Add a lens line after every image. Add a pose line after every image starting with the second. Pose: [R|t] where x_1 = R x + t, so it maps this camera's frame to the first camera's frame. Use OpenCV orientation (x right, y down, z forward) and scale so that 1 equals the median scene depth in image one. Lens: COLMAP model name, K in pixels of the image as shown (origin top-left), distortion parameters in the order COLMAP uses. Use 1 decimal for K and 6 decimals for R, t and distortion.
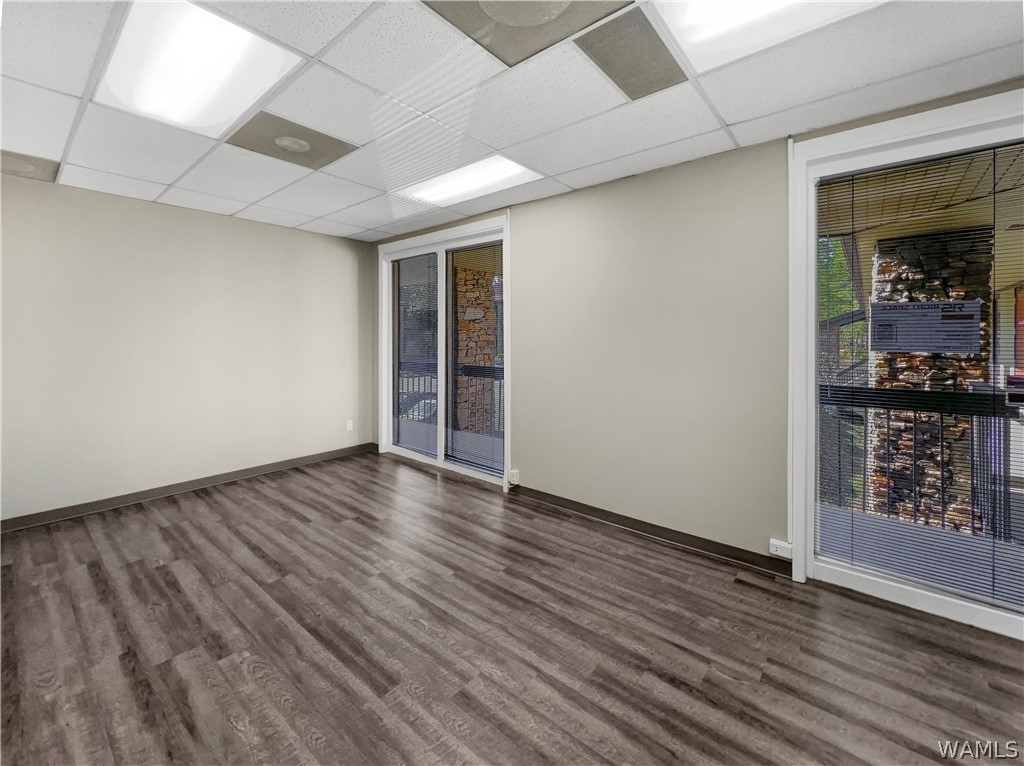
lens RADIAL K [[420.6, 0, 507.8], [0, 420.6, 355.7], [0, 0, 1]] dist [-0.000039, -0.000661]
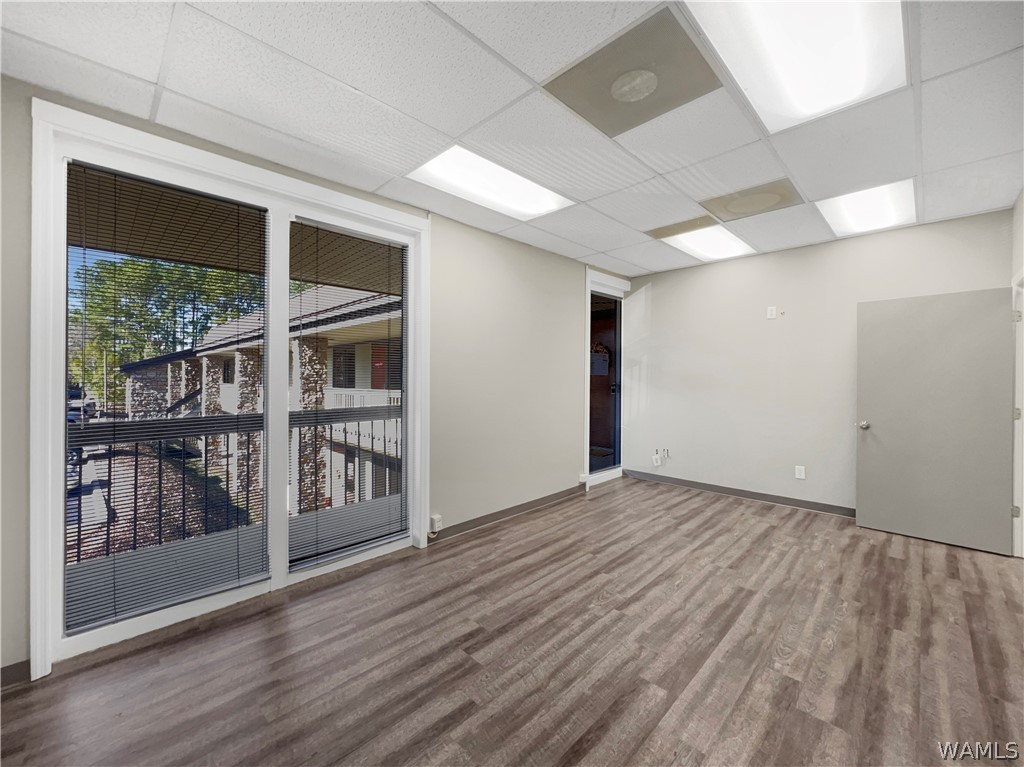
lens RADIAL K [[420.6, 0, 510.7], [0, 420.6, 378.6], [0, 0, 1]] dist [-0.000039, -0.000661]
pose [[0.088824, -0.008264, 0.996013, -1.379613], [0.047305, 0.998872, 0.004069, -0.009922], [-0.994923, 0.046755, 0.089115, 1.245155]]
